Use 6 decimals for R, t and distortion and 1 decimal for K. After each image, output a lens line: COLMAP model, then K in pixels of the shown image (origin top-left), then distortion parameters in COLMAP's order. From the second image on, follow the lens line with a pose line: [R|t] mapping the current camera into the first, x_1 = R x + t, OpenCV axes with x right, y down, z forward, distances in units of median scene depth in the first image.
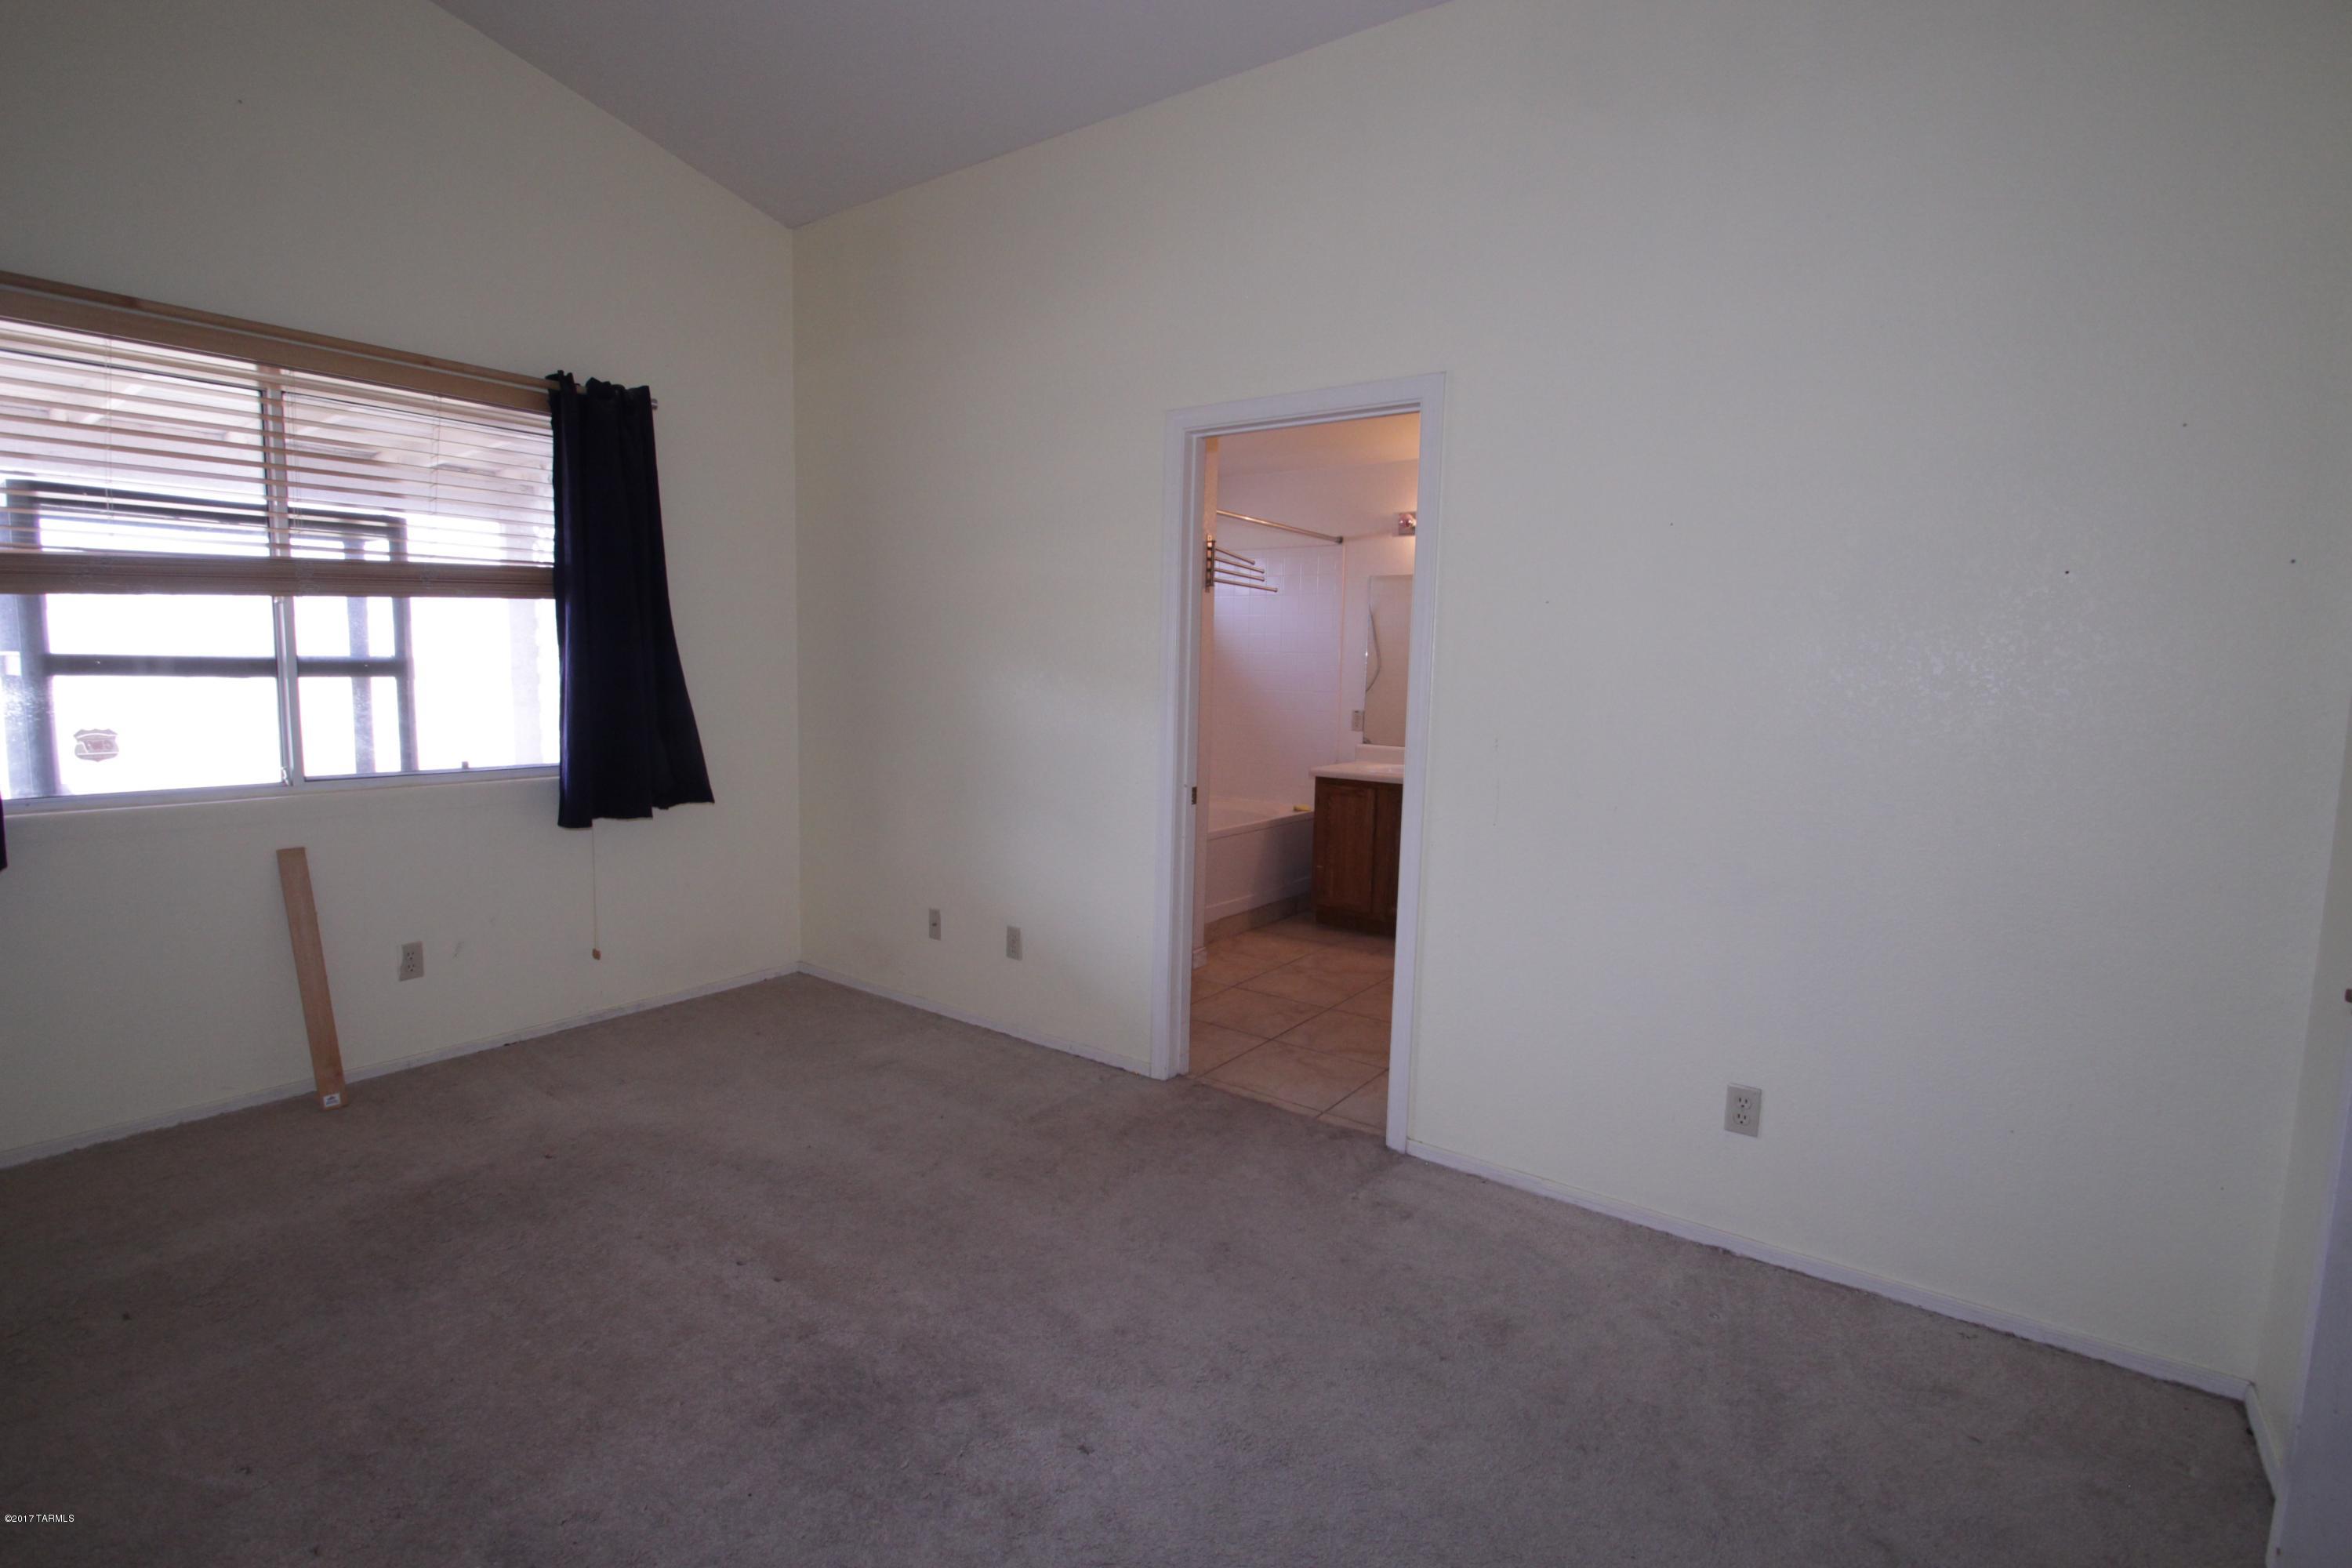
lens RADIAL K [[1101.7, 0, 1174.2], [0, 1101.7, 795.5], [0, 0, 1]] dist [-0.000345, 0.000420]
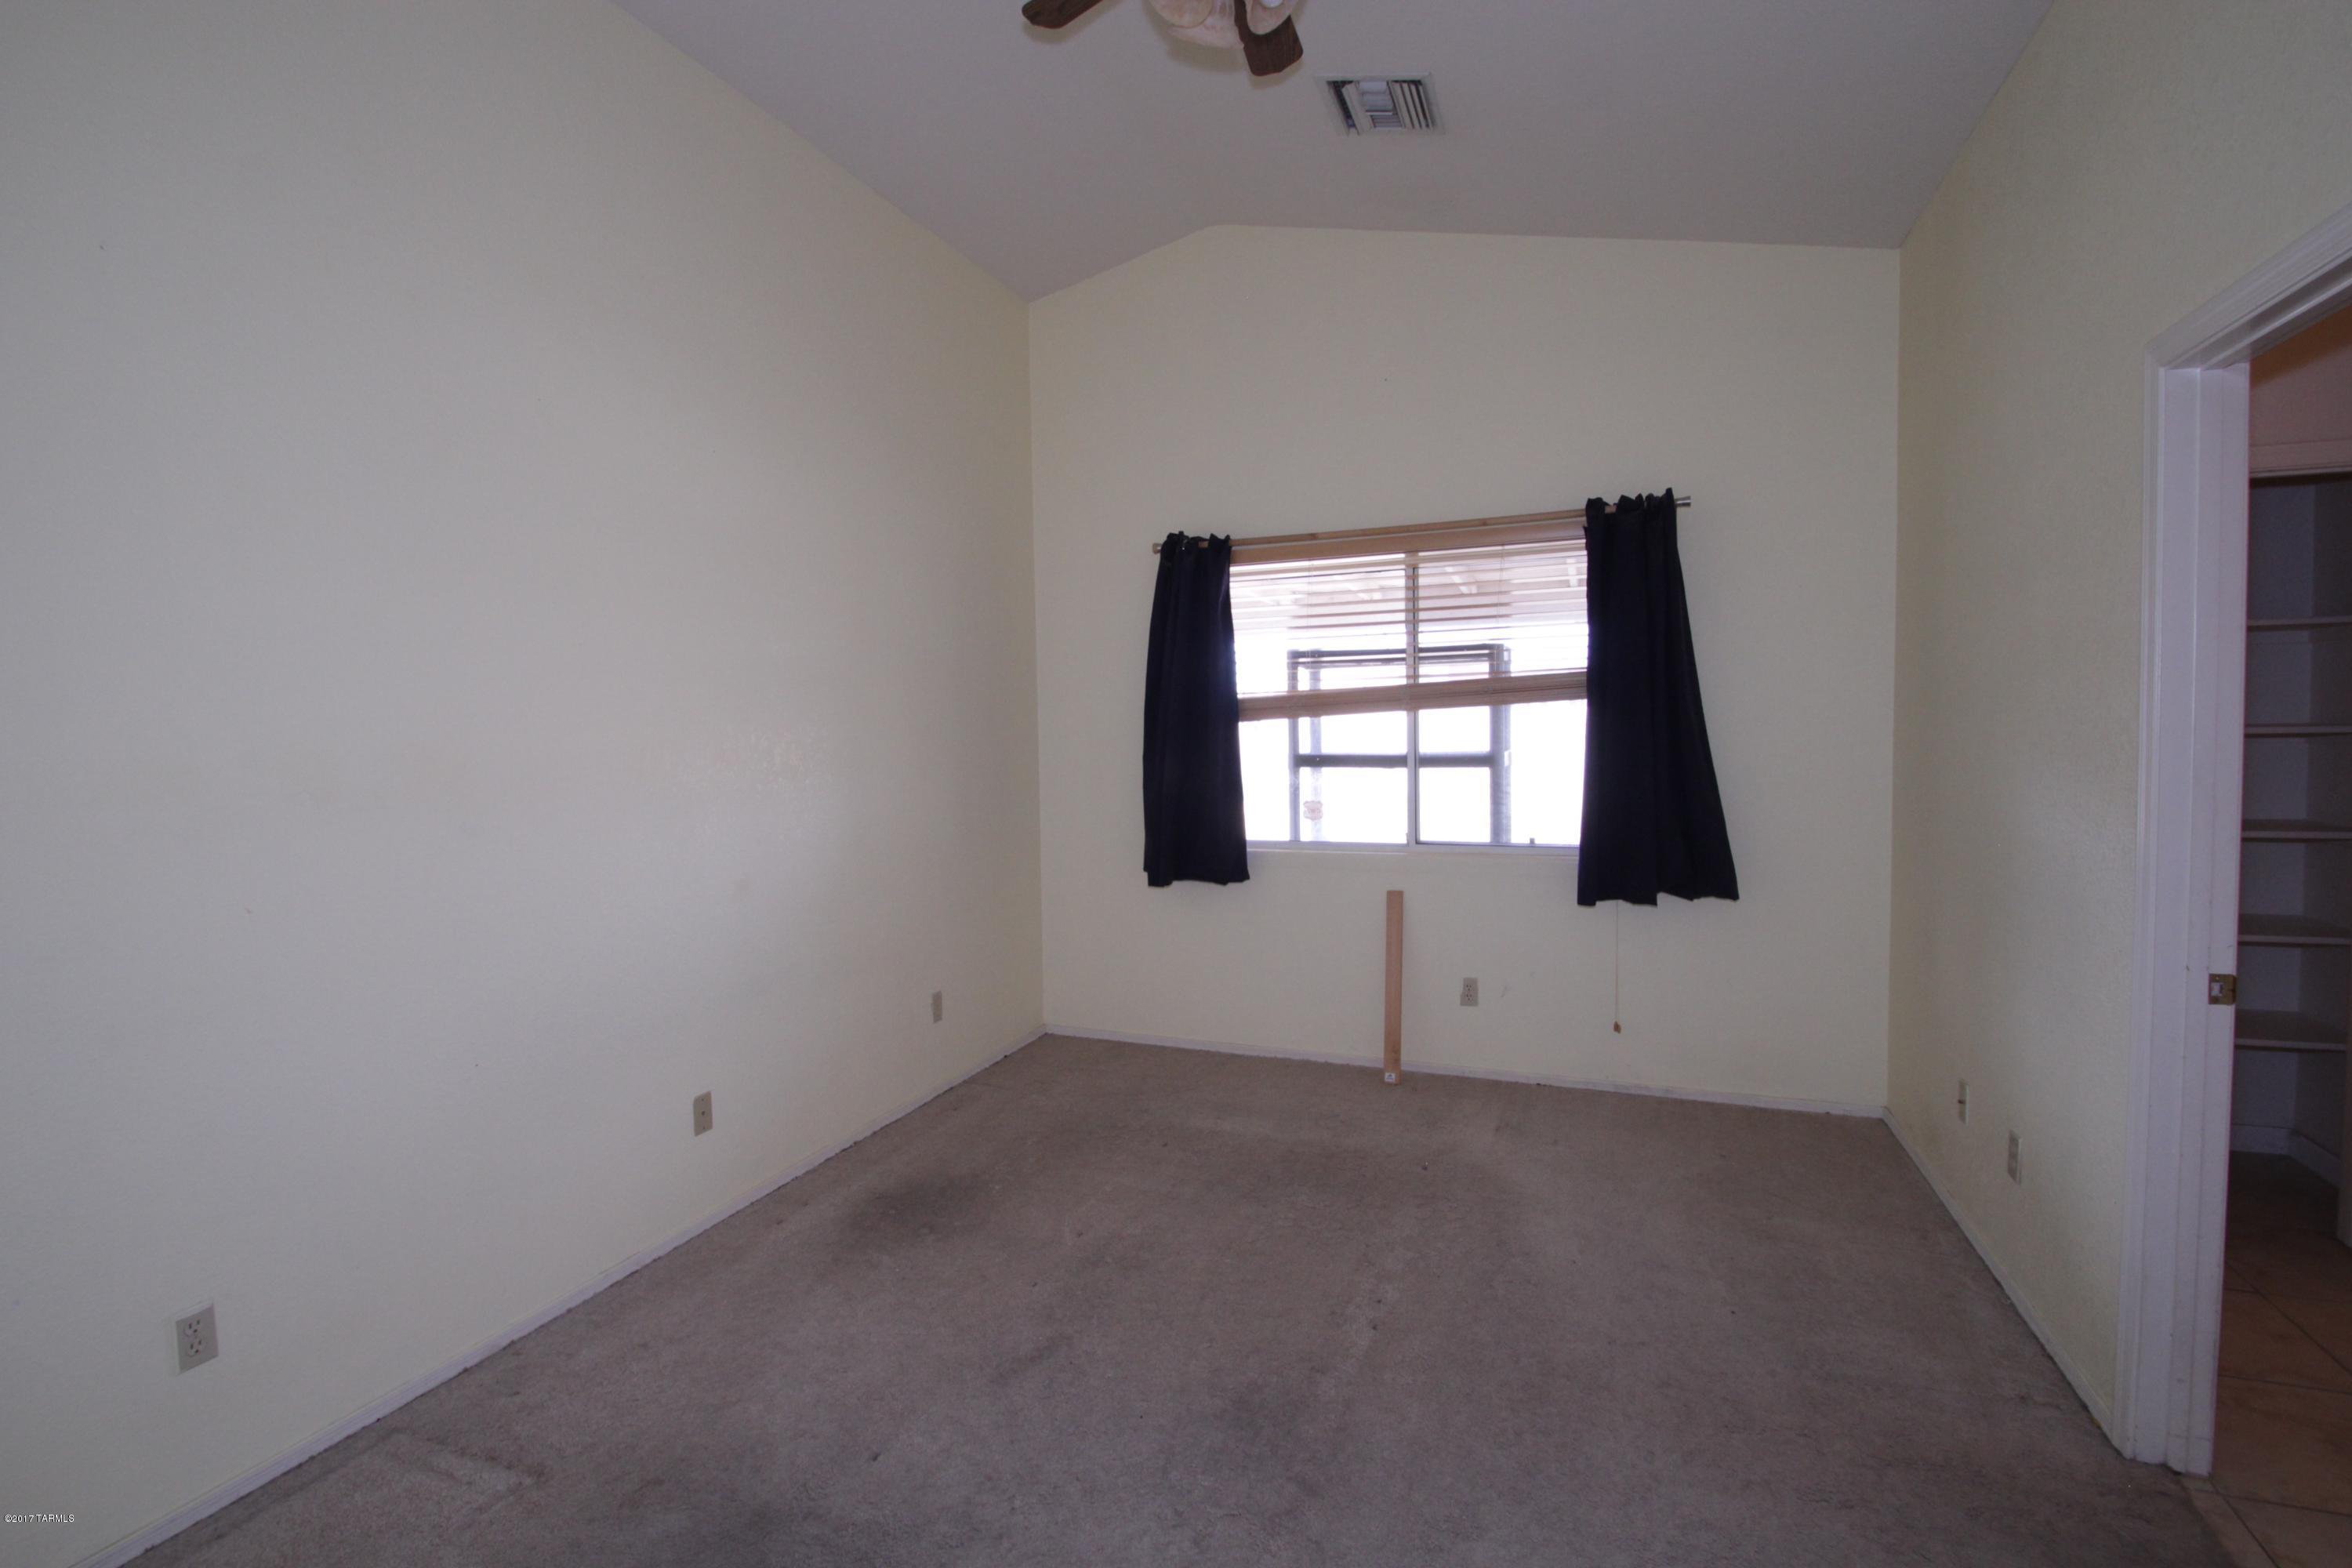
lens RADIAL K [[1101.7, 0, 1178.3], [0, 1101.7, 780.3], [0, 0, 1]] dist [-0.000345, 0.000420]
pose [[0.243033, 0.013133, -0.969929, 0.467969], [-0.098298, 0.995094, -0.011157, -0.046300], [0.965024, 0.098054, 0.243132, 0.367425]]
